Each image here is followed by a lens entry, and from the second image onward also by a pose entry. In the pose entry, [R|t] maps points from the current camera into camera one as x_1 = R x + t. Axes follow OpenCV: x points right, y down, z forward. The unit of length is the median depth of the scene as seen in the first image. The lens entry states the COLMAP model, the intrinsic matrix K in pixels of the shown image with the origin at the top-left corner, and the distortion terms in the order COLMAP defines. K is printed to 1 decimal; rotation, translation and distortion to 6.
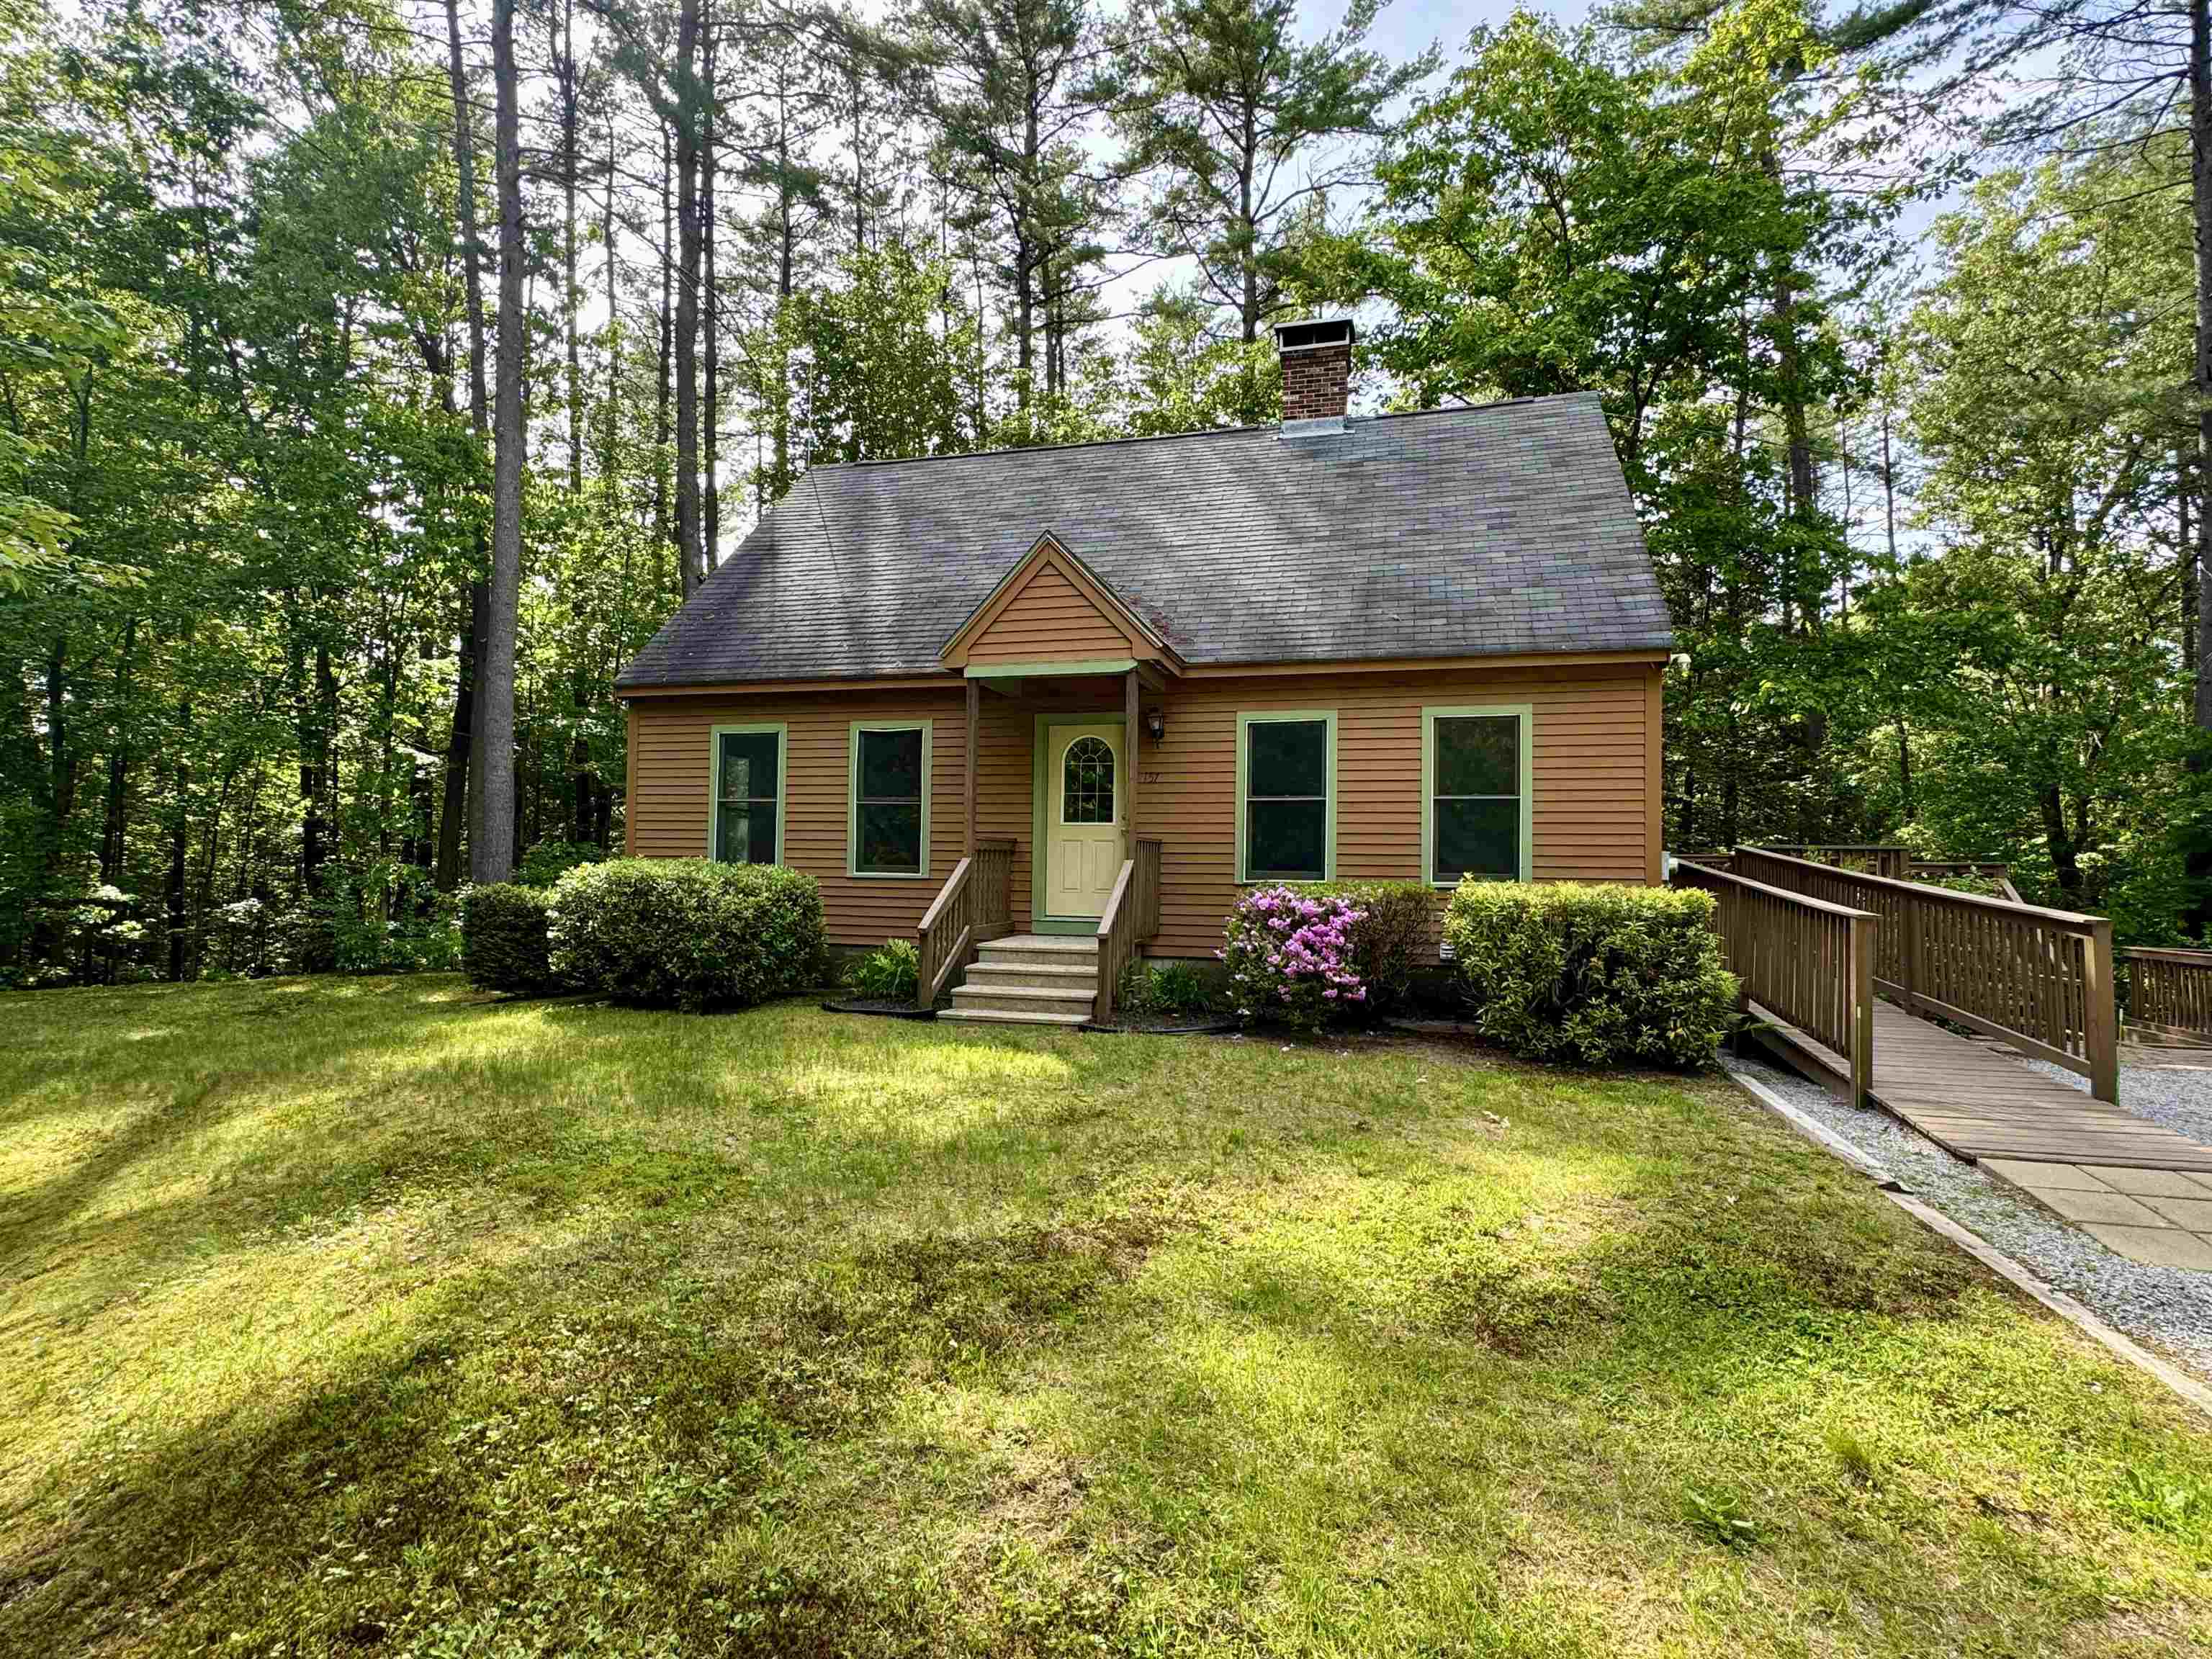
lens RADIAL K [[1118.3, 0, 1107.8], [0, 1118.3, 820.1], [0, 0, 1]] dist [0.001162, 0.000229]
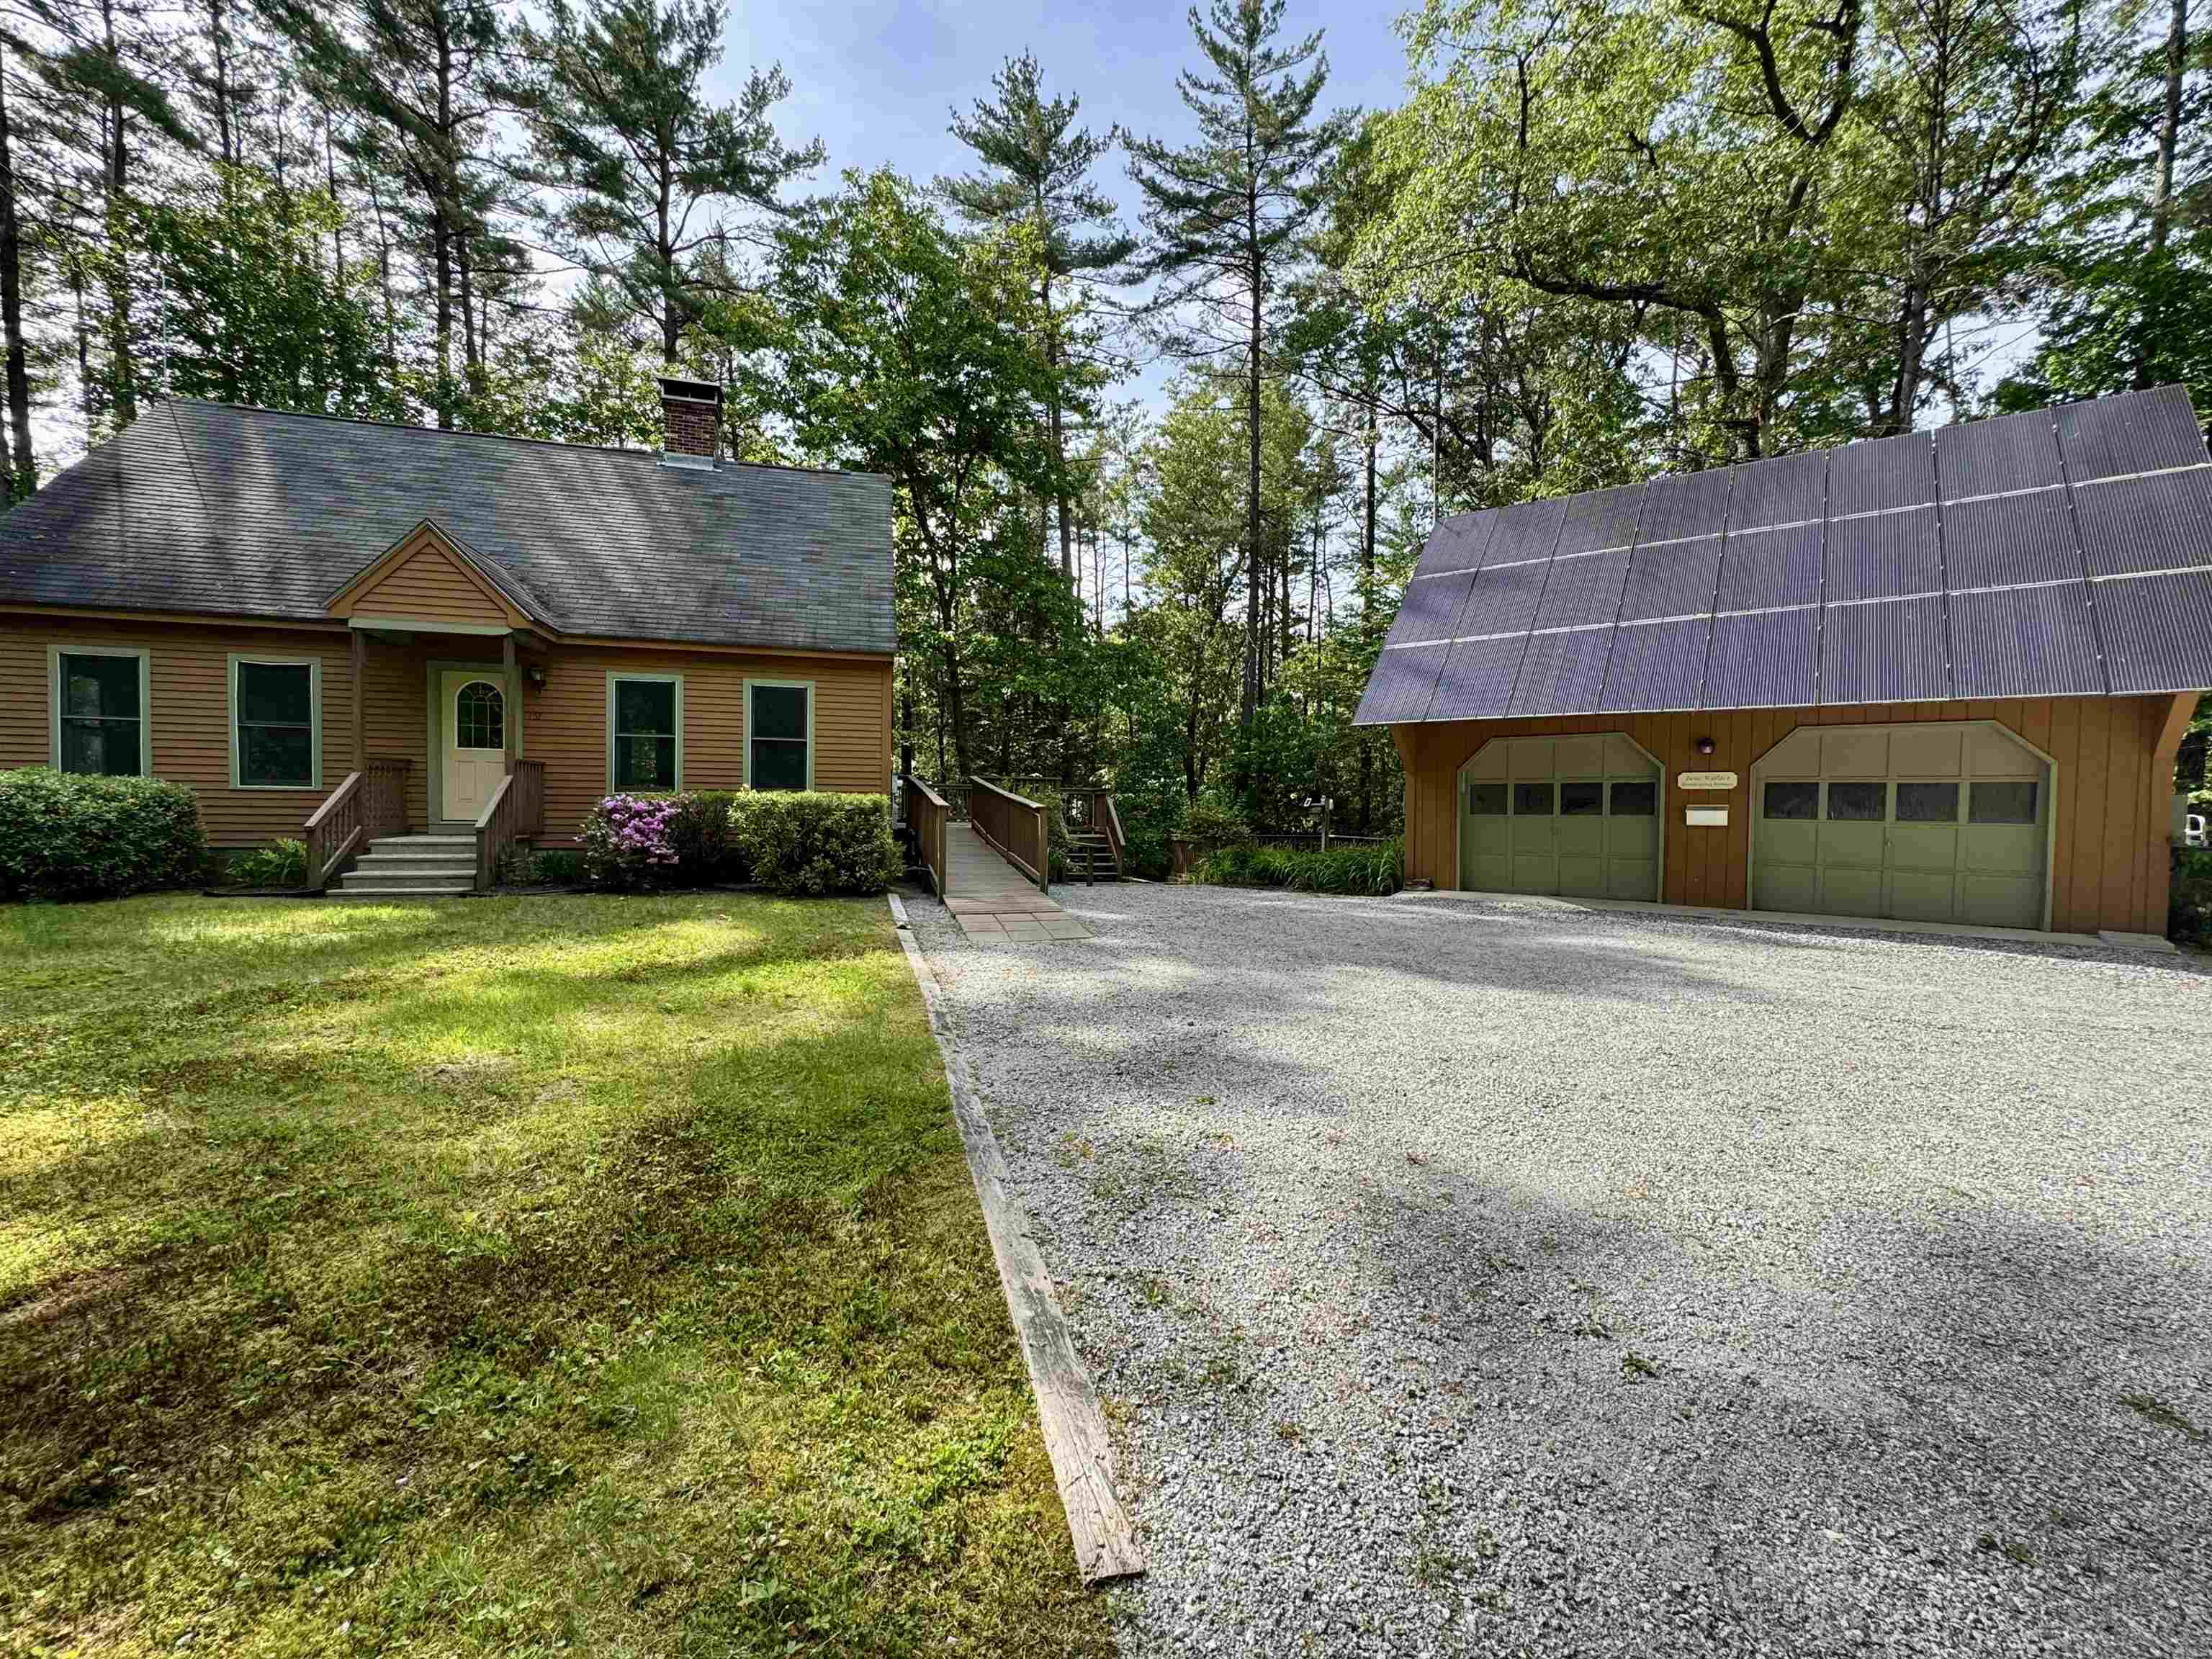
lens RADIAL K [[896.0, 0, 1100.4], [0, 896.0, 832.1], [0, 0, 1]] dist [0.018923, -0.004068]
pose [[0.864170, -0.017812, 0.502885, 0.080738], [-0.022030, 0.997076, 0.073173, 0.007227], [-0.502718, -0.074312, 0.861251, -0.295050]]
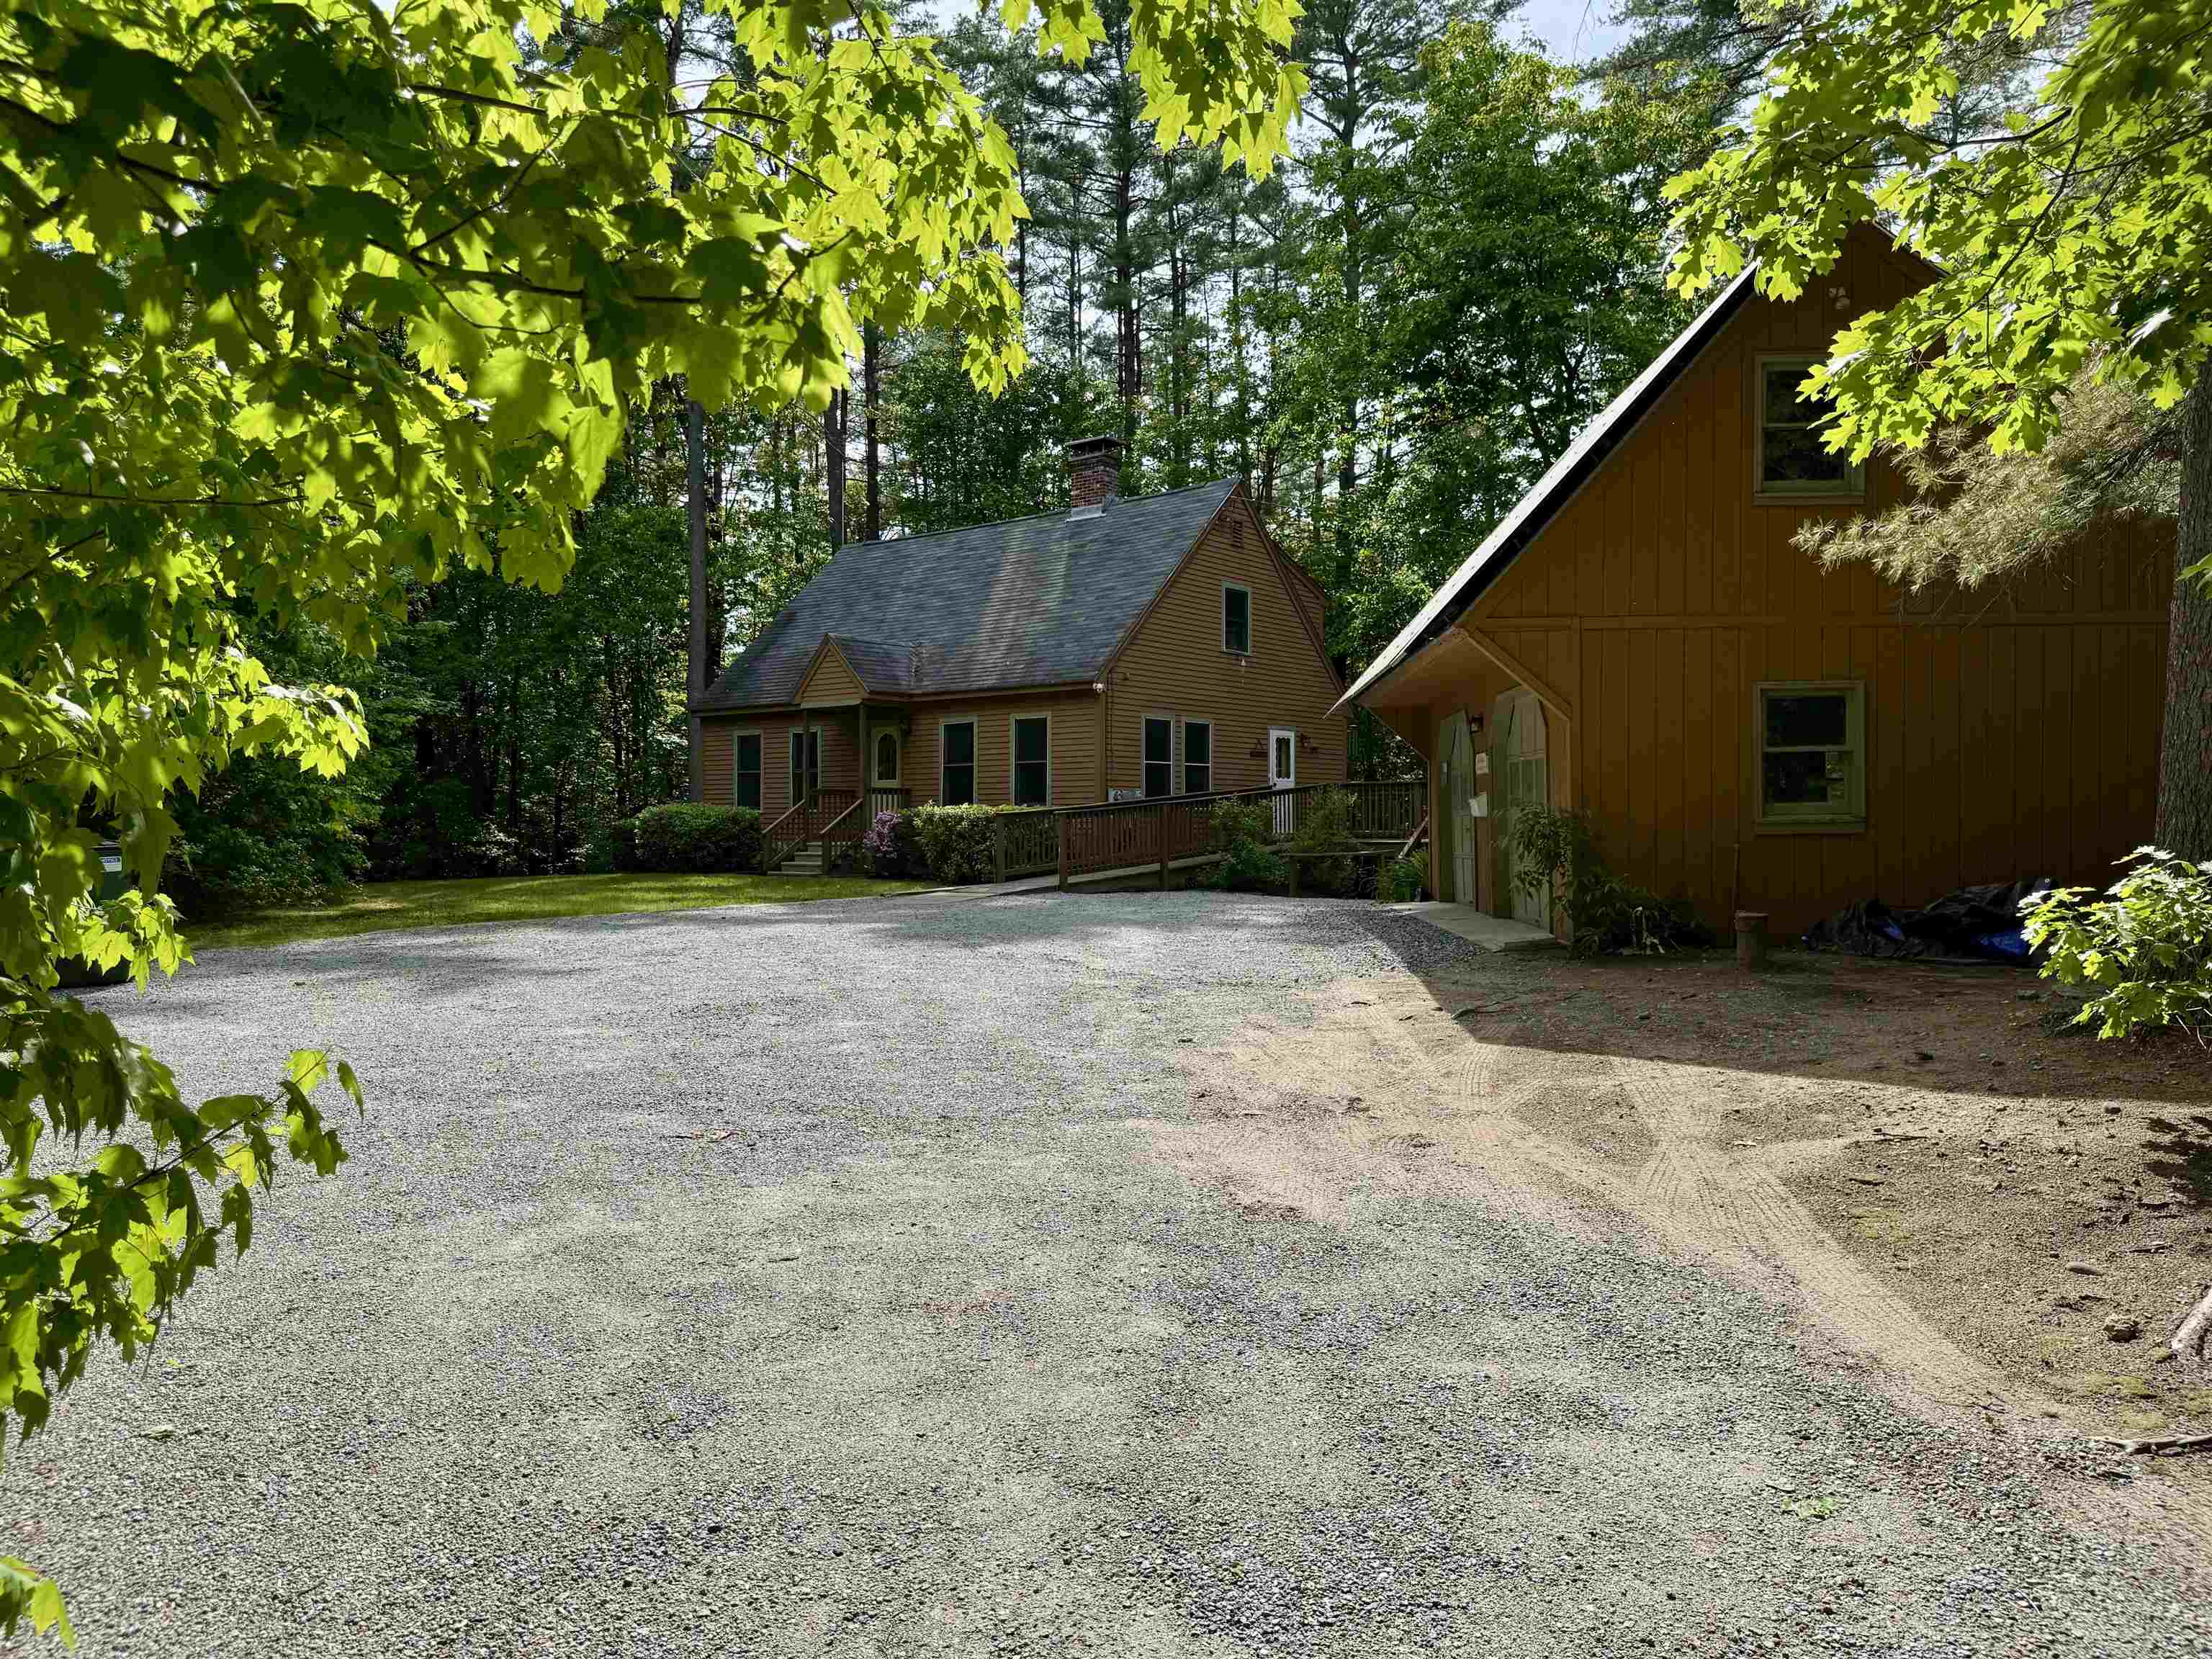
lens RADIAL K [[1552.4, 0, 1106.0], [0, 1552.4, 829.5], [0, 0, 1]] dist [0.174978, -0.325626]
pose [[0.918557, -0.014811, -0.395011, 1.391809], [0.031219, 0.998895, 0.035141, 0.005734], [0.394054, -0.044611, 0.918004, -1.277030]]
